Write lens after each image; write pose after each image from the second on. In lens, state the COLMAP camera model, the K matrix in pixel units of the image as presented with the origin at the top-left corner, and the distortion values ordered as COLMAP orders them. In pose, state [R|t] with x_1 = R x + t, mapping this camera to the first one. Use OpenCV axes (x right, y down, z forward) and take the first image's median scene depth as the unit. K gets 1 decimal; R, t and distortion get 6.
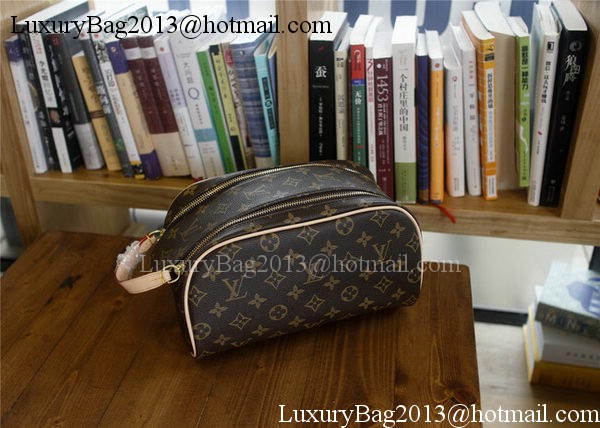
lens RADIAL K [[628.6, 0, 295.6], [0, 628.6, 216.6], [0, 0, 1]] dist [-0.006632, 0.000000]
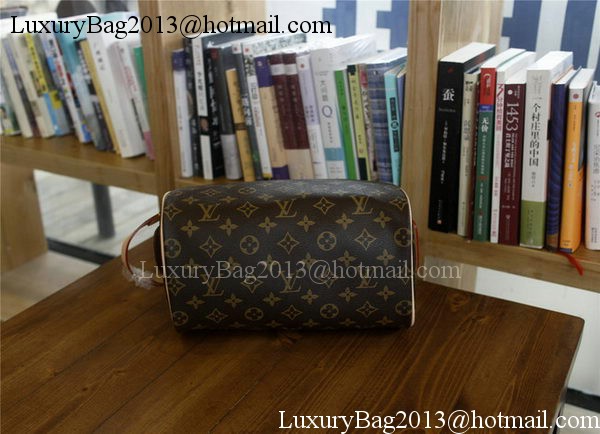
lens RADIAL K [[655.4, 0, 300.7], [0, 655.4, 232.2], [0, 0, 1]] dist [-0.003132, 0.000000]
pose [[0.944891, 0.135885, -0.297854, 0.144142], [-0.165034, 0.983441, -0.074883, 0.085724], [0.282747, 0.119912, 0.951670, -0.002171]]
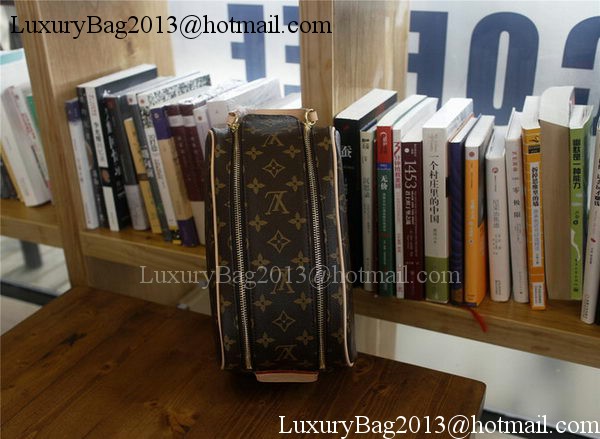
lens RADIAL K [[644.4, 0, 299.3], [0, 644.4, 242.2], [0, 0, 1]] dist [-0.008357, 0.000000]
pose [[0.968235, 0.101907, -0.228331, 0.192122], [-0.117282, 0.991587, -0.054775, -0.033127], [0.220828, 0.079815, 0.972041, 0.054328]]
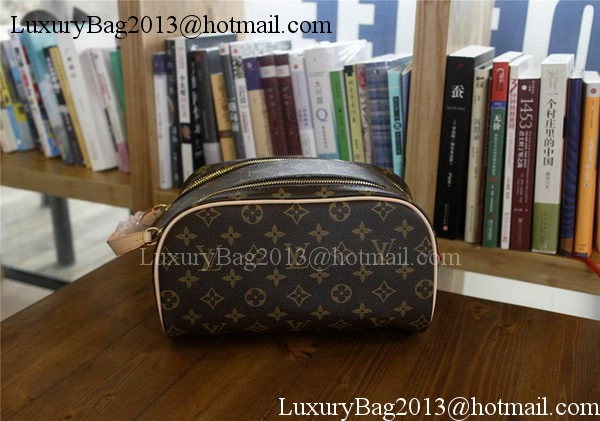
lens RADIAL K [[623.3, 0, 299.8], [0, 623.3, 226.6], [0, 0, 1]] dist [-0.004599, 0.000000]
pose [[0.968587, 0.109587, -0.223224, 0.038658], [-0.146468, 0.976842, -0.155974, 0.129791], [0.200962, 0.183769, 0.962207, 0.103526]]
